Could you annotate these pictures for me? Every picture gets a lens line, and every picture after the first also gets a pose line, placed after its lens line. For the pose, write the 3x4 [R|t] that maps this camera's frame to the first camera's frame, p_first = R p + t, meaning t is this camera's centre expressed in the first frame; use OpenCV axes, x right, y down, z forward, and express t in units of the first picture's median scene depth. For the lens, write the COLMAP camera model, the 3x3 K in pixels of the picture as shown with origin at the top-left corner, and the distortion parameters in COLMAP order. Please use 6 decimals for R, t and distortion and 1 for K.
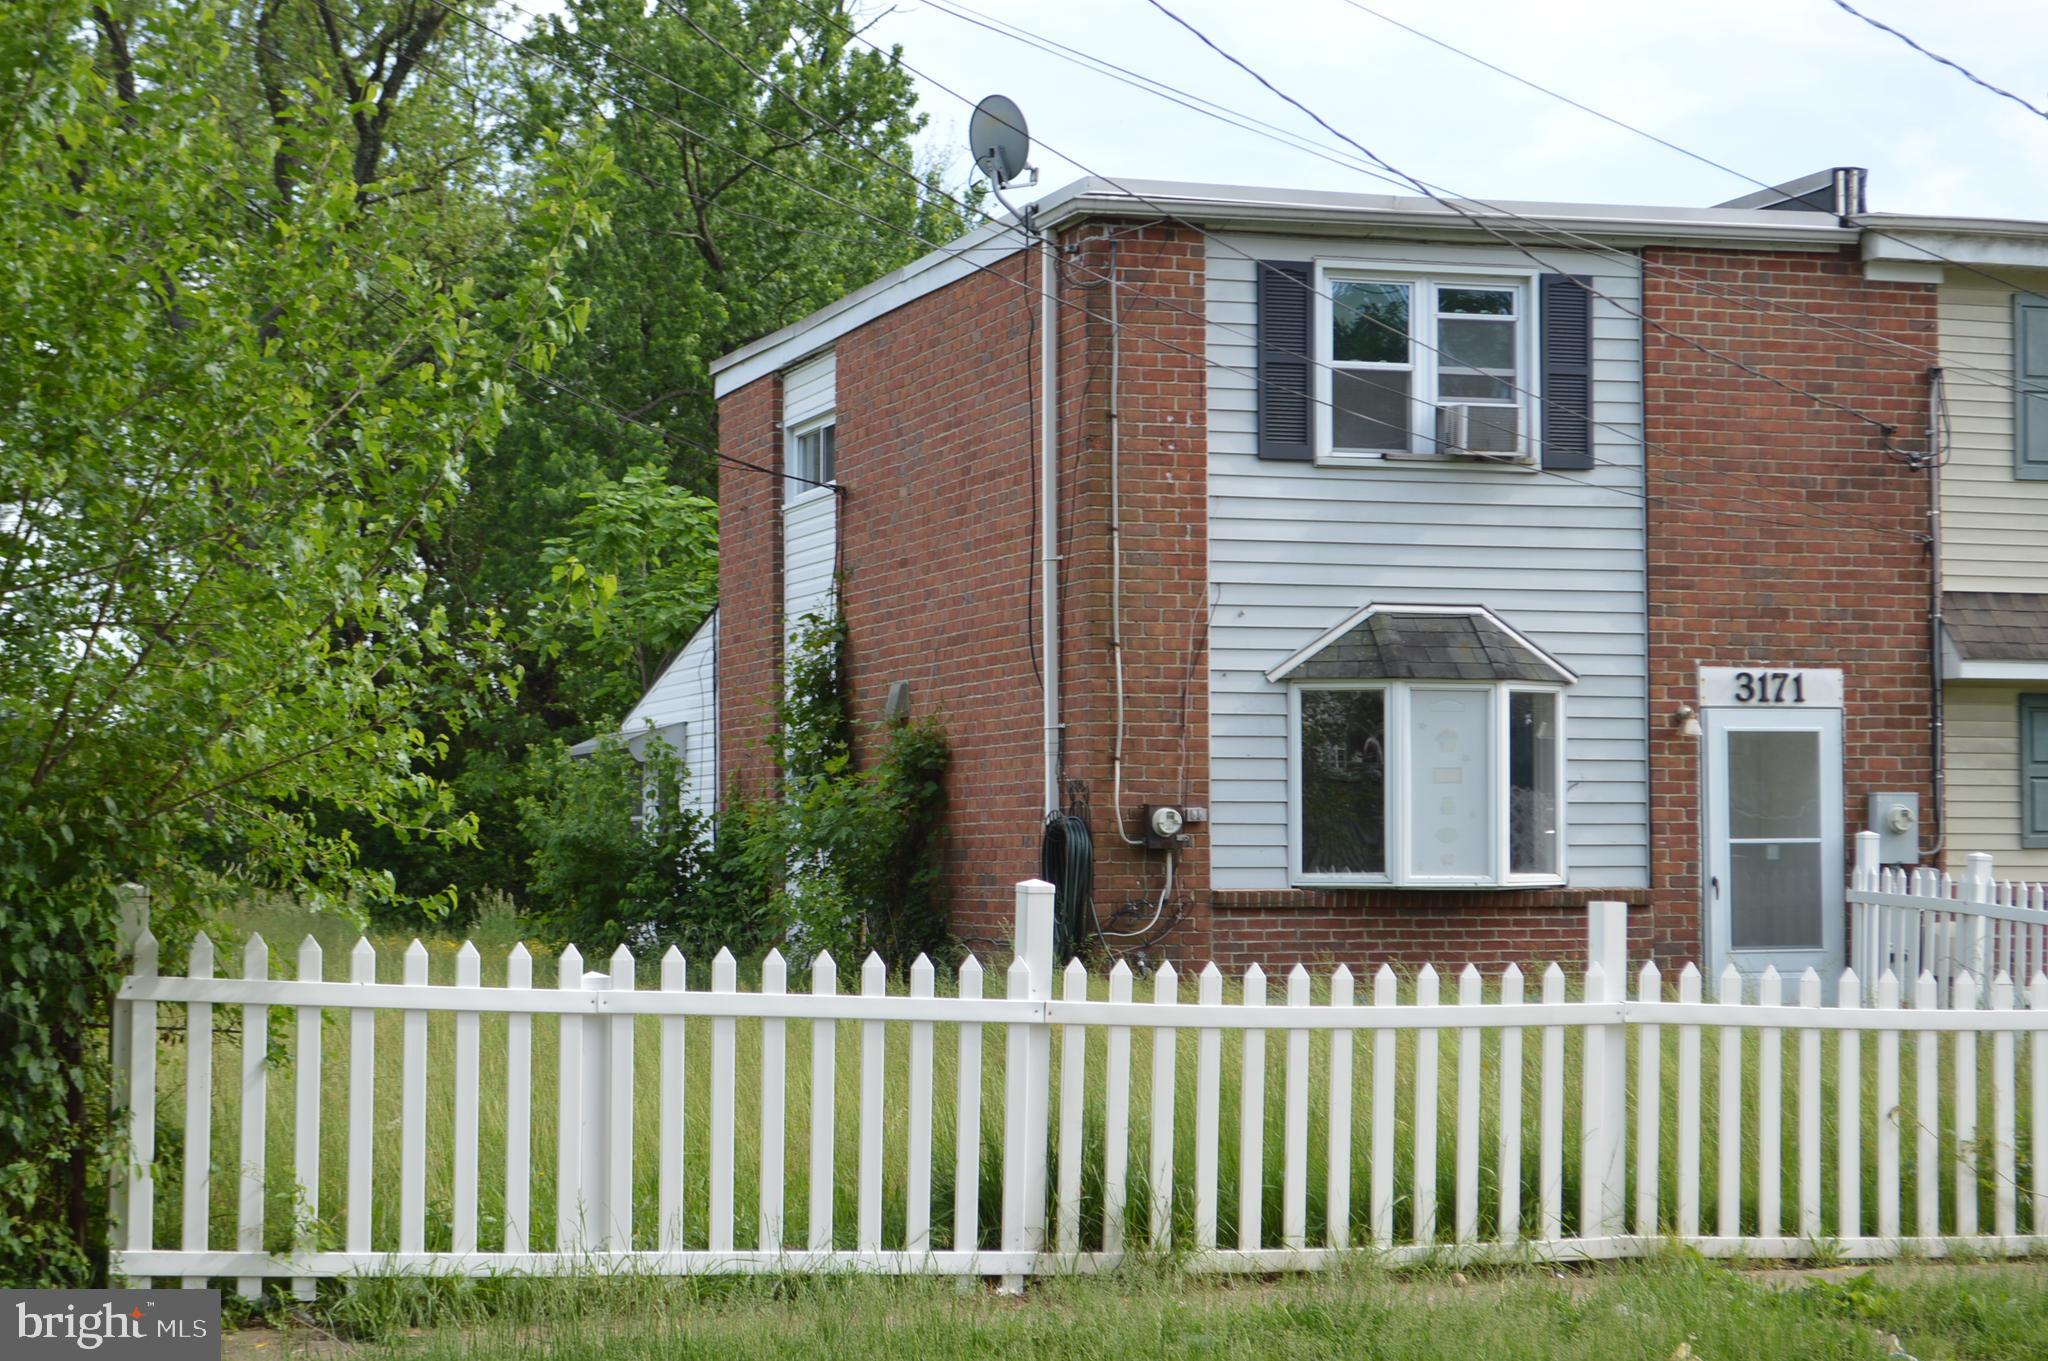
lens RADIAL K [[4068.2, 0, 1023.3], [0, 4068.2, 683.5], [0, 0, 1]] dist [0.052974, 0.000000]
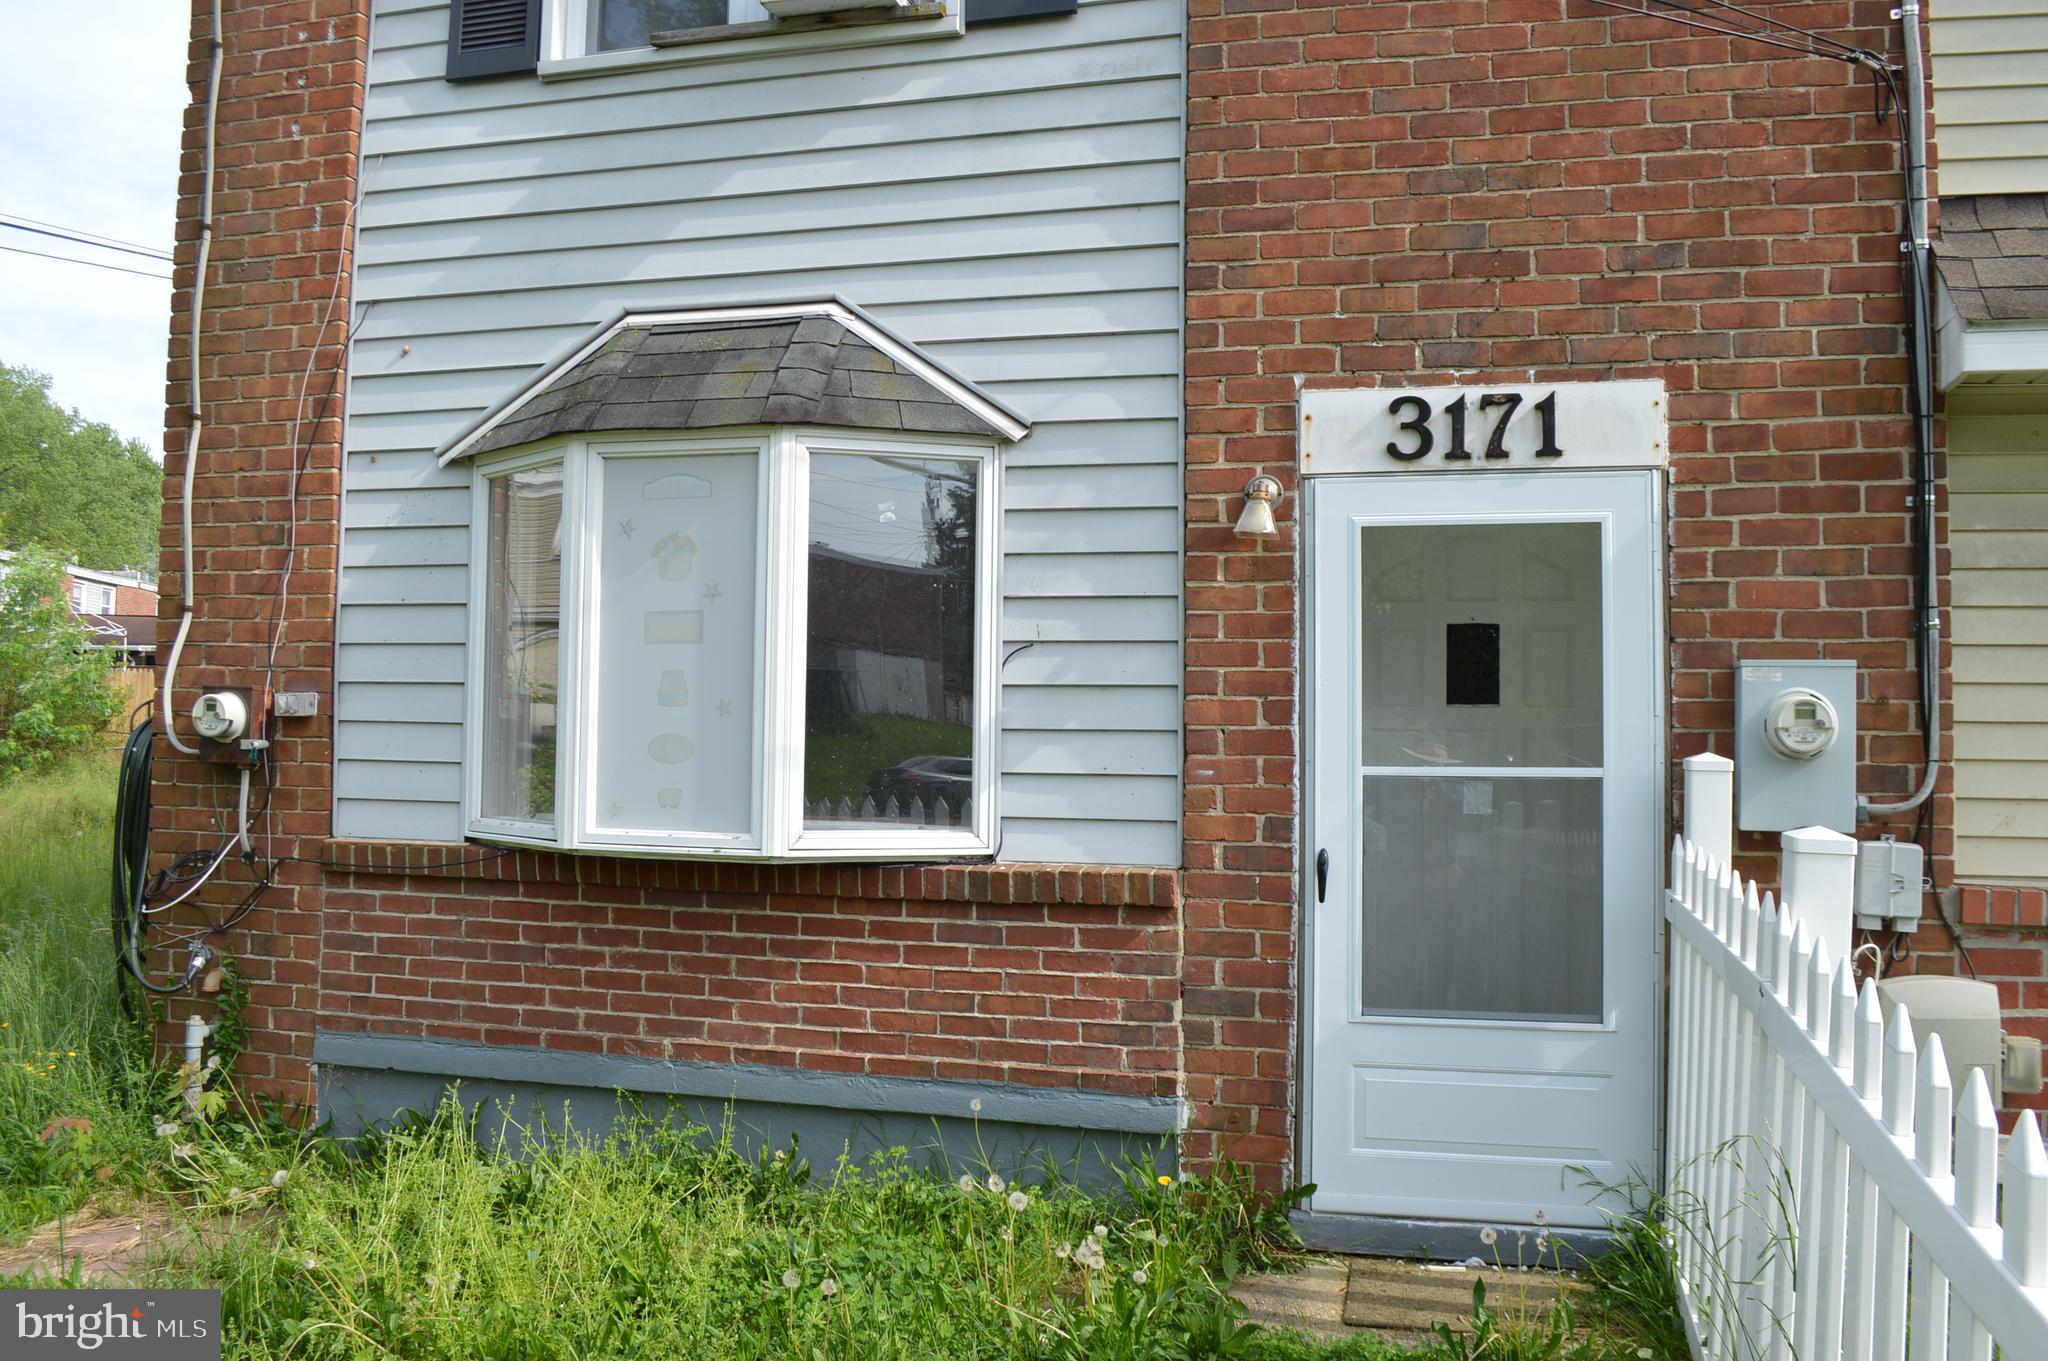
lens RADIAL K [[1664.5, 0, 1026.8], [0, 1664.5, 669.3], [0, 0, 1]] dist [-0.084536, -0.003553]
pose [[0.840871, -0.012820, -0.541084, 0.241200], [0.006683, 0.999889, -0.013305, 0.029712], [0.541194, 0.007571, 0.840864, 0.828403]]
